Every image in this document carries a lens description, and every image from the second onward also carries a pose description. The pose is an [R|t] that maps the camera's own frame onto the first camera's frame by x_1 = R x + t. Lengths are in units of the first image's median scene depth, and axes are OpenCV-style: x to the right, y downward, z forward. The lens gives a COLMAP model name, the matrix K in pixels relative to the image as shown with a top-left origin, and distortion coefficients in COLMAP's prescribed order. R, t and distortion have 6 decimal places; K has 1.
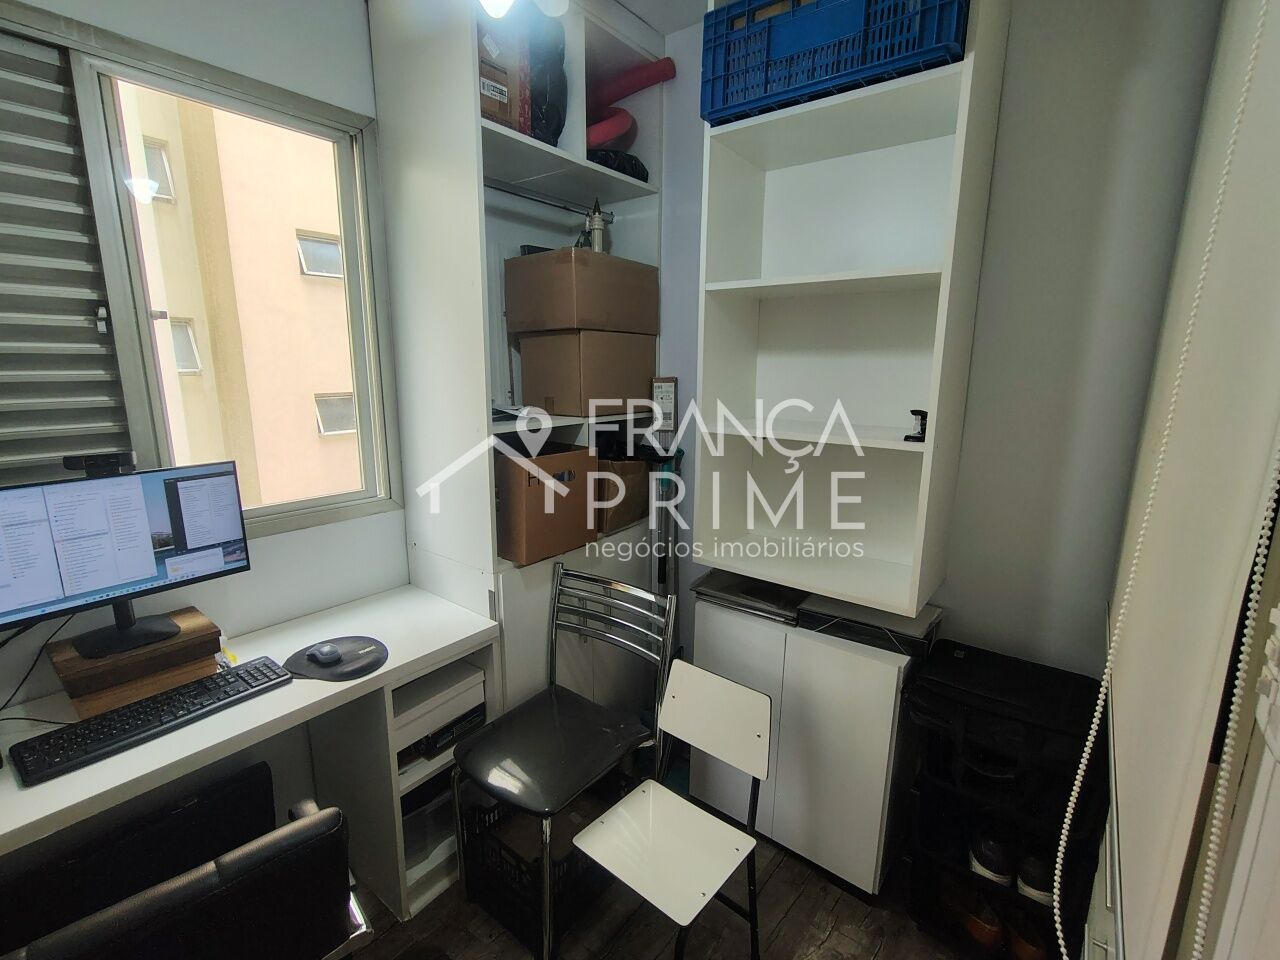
lens RADIAL K [[586.3, 0, 645.6], [0, 586.3, 477.4], [0, 0, 1]] dist [-0.005940, 0.001674]
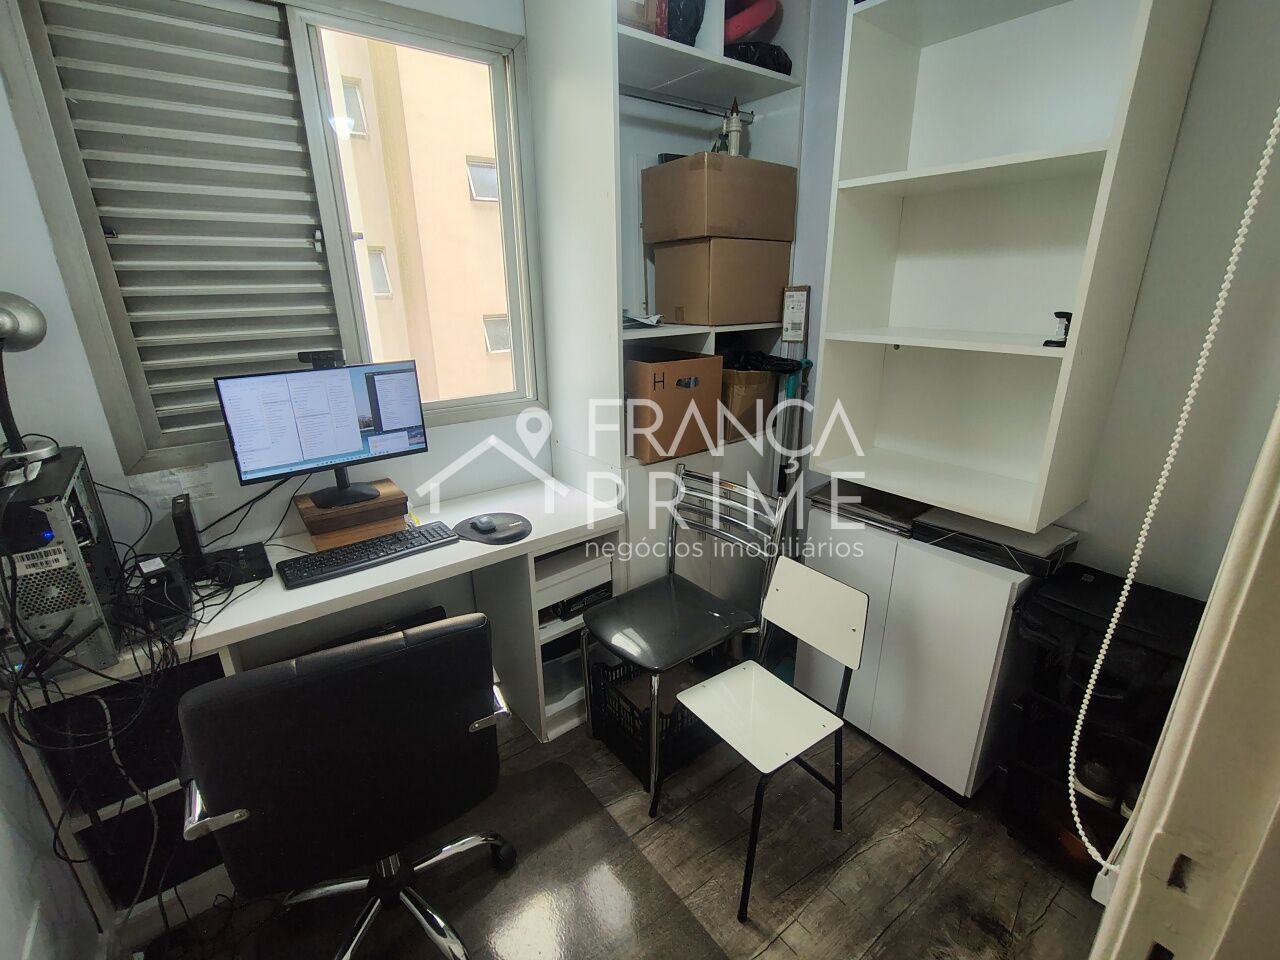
lens RADIAL K [[586.3, 0, 643.7], [0, 586.3, 477.5], [0, 0, 1]] dist [-0.005940, 0.001674]
pose [[0.967794, 0.060963, -0.244249, 0.059469], [-0.029340, 0.990938, 0.131079, 0.036946], [0.250027, -0.119691, 0.960813, -0.067212]]
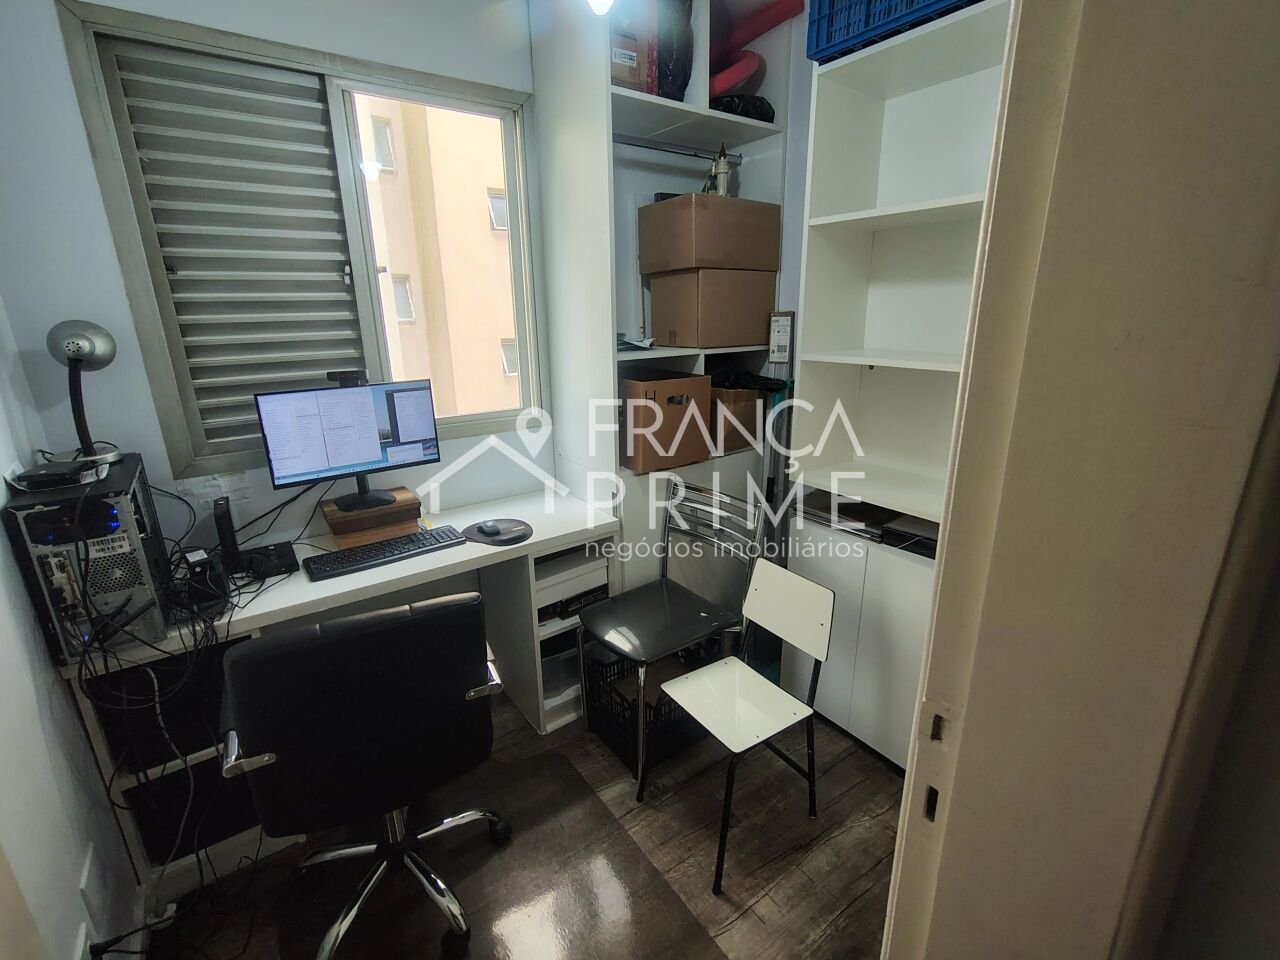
lens RADIAL K [[586.3, 0, 642.4], [0, 586.3, 475.4], [0, 0, 1]] dist [-0.005940, 0.001674]
pose [[0.959136, 0.055224, -0.277503, 0.139644], [-0.031070, 0.995394, 0.090698, 0.050543], [0.281233, -0.078370, 0.956434, -0.154218]]
